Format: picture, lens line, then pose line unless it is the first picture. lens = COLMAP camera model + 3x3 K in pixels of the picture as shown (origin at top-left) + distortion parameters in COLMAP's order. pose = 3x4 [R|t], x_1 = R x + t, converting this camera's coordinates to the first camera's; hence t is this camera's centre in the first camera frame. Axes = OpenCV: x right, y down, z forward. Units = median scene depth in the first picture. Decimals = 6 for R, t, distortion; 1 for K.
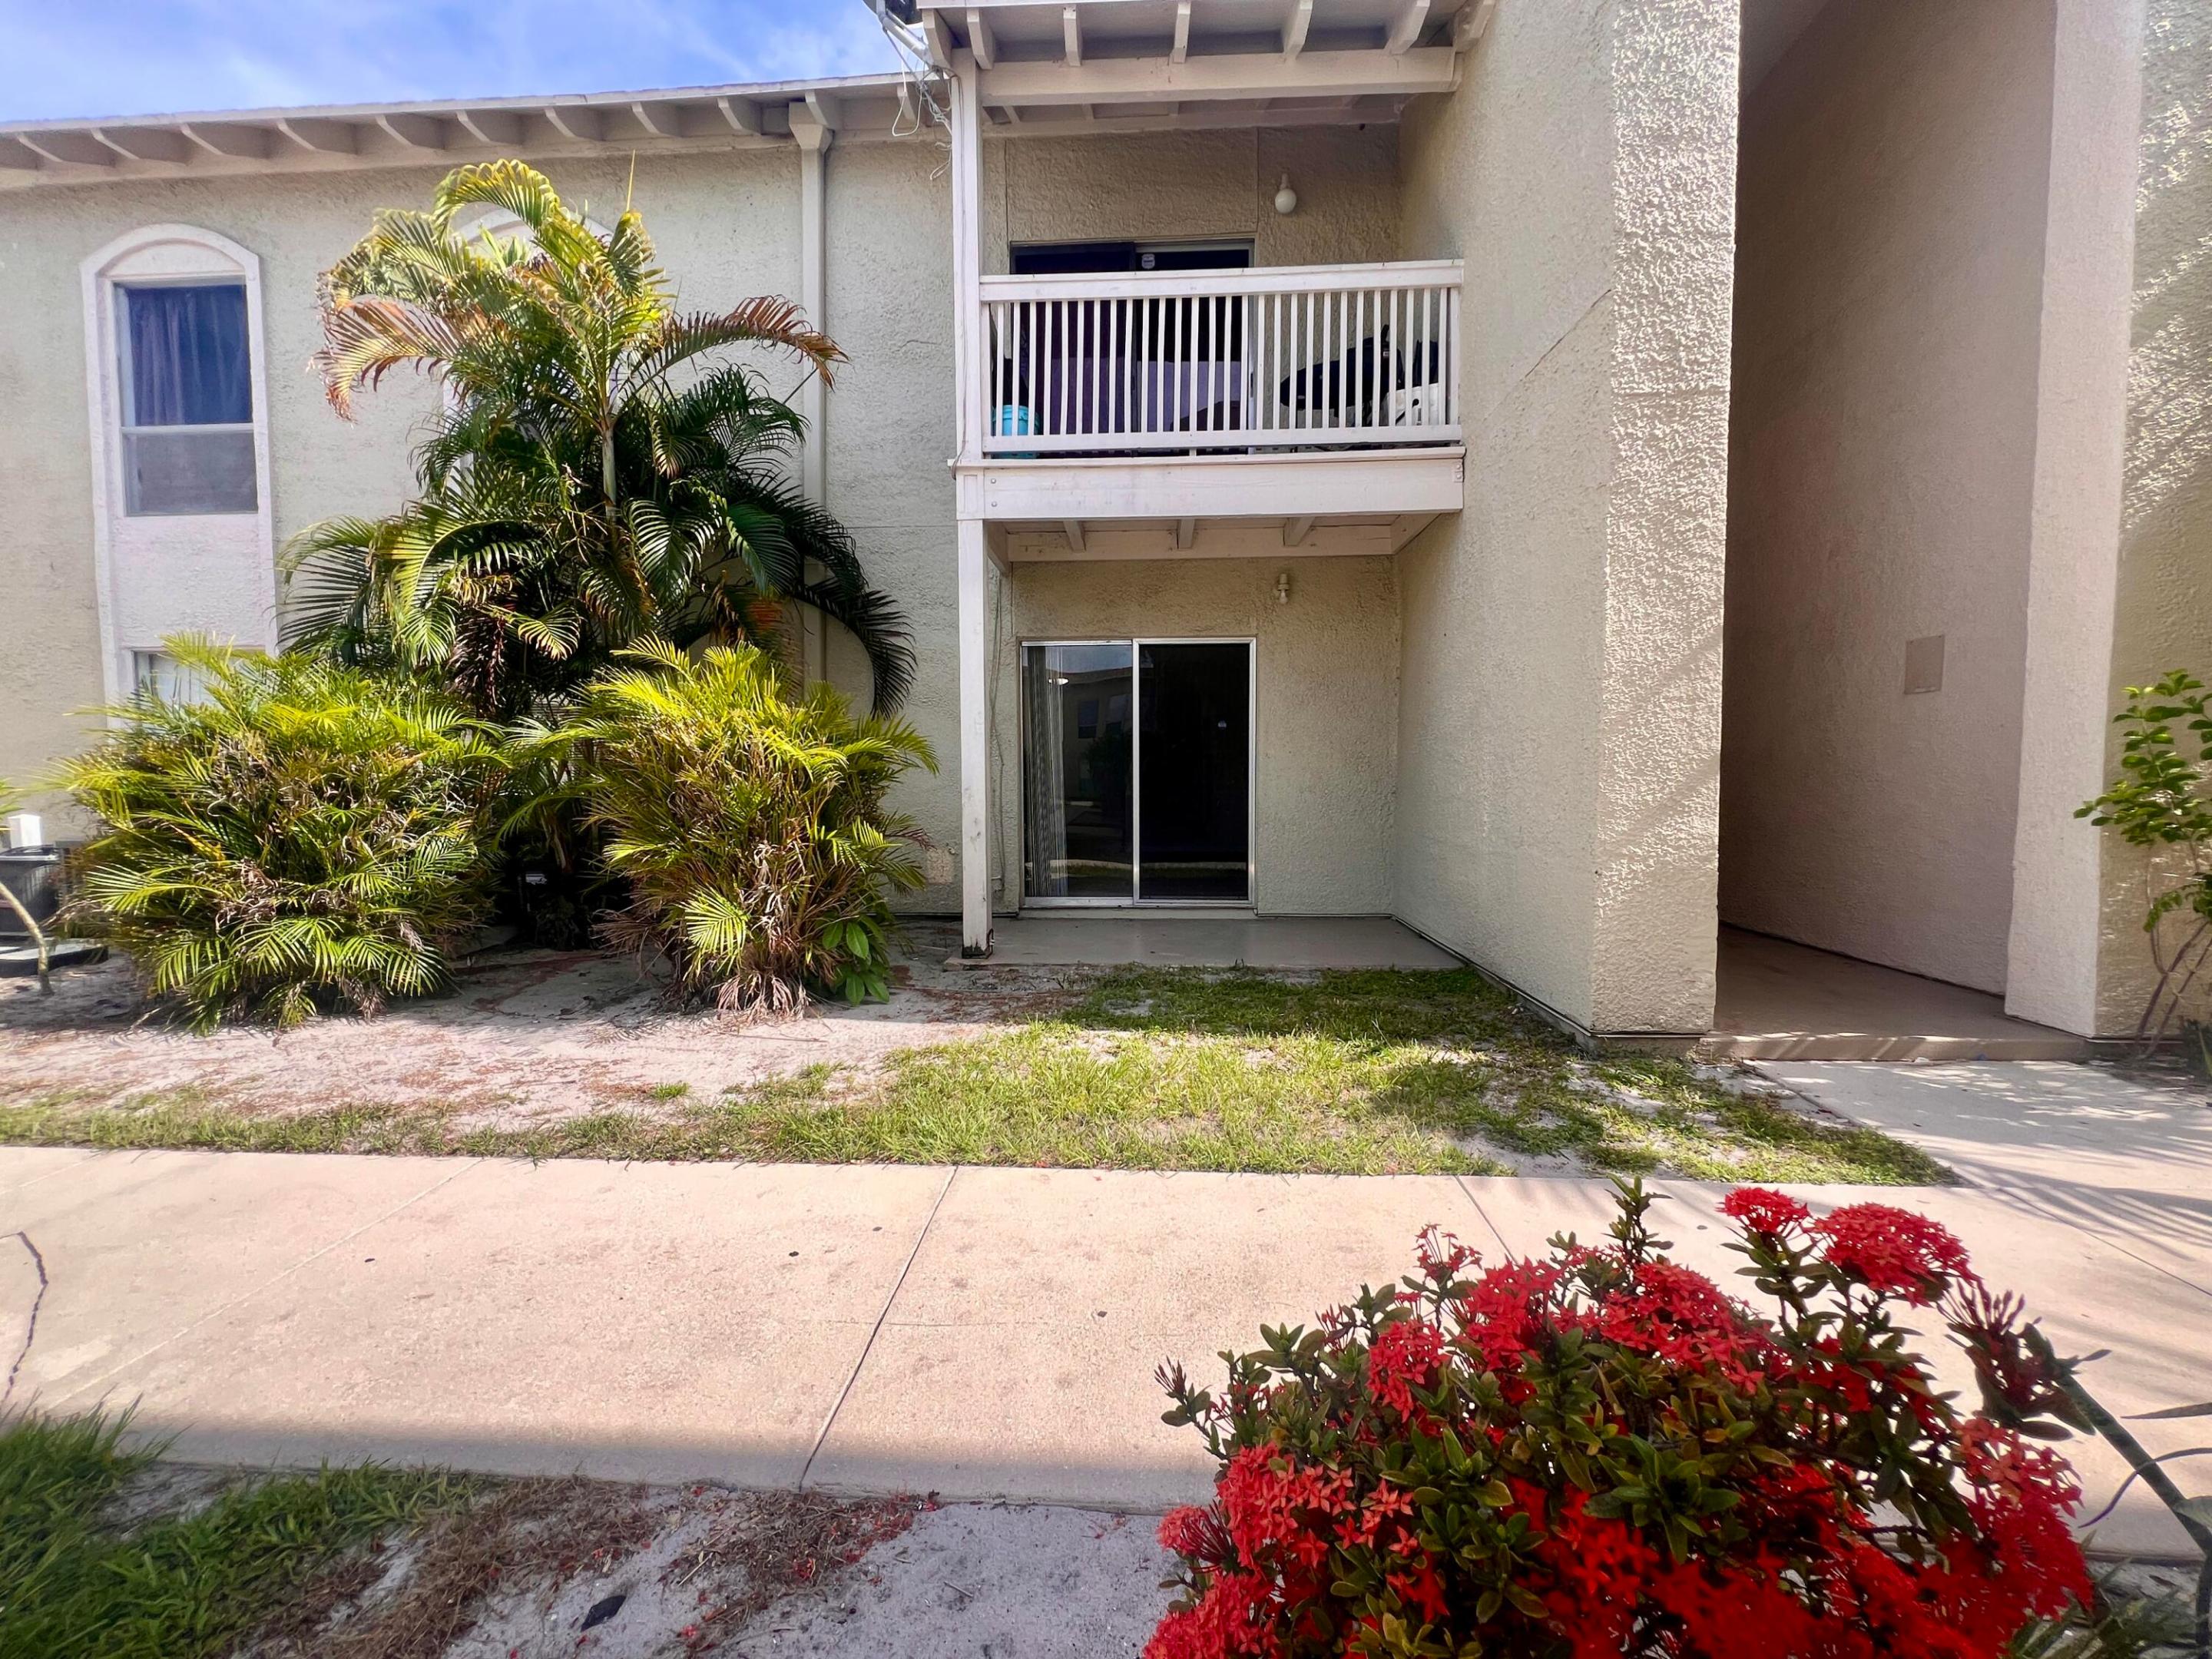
lens RADIAL K [[891.5, 0, 1104.1], [0, 891.5, 826.7], [0, 0, 1]] dist [0.002212, 0.000132]
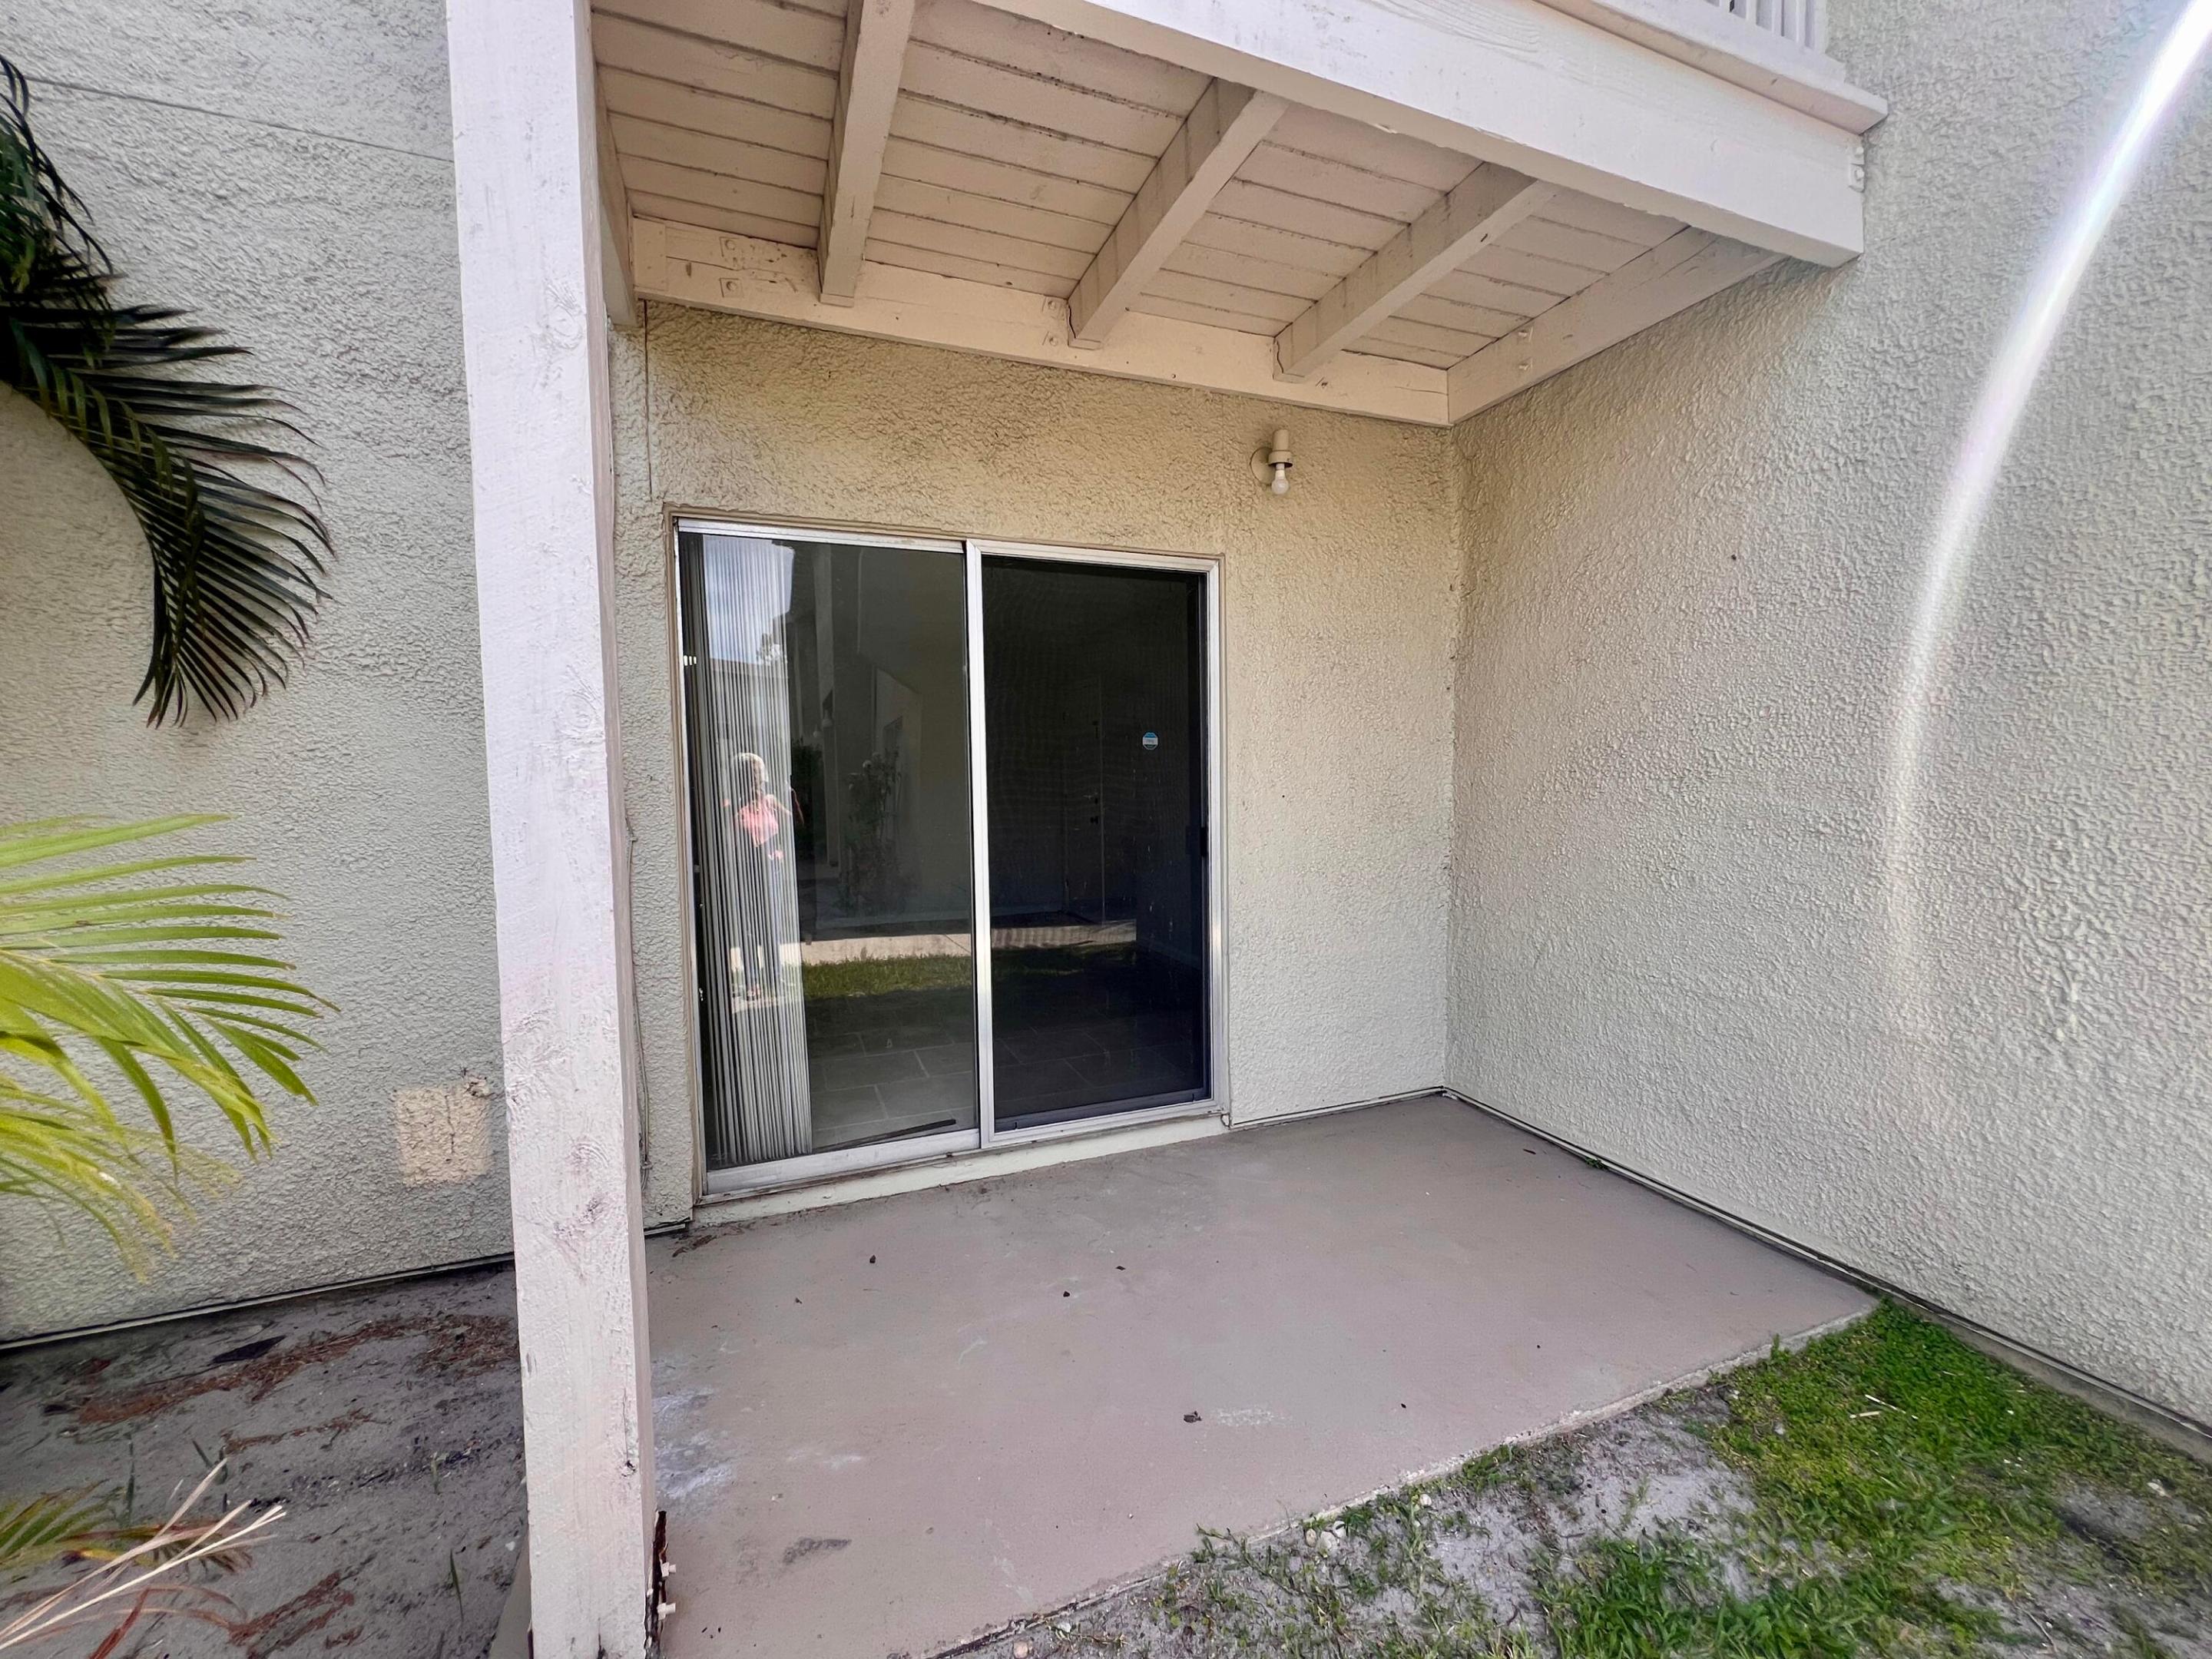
lens RADIAL K [[891.5, 0, 1107.5], [0, 891.5, 823.1], [0, 0, 1]] dist [0.002212, 0.000132]
pose [[0.909634, -0.032168, 0.414164, -0.088965], [0.035442, 0.999372, -0.000221, -0.071322], [-0.413896, 0.014880, 0.910202, 0.581022]]
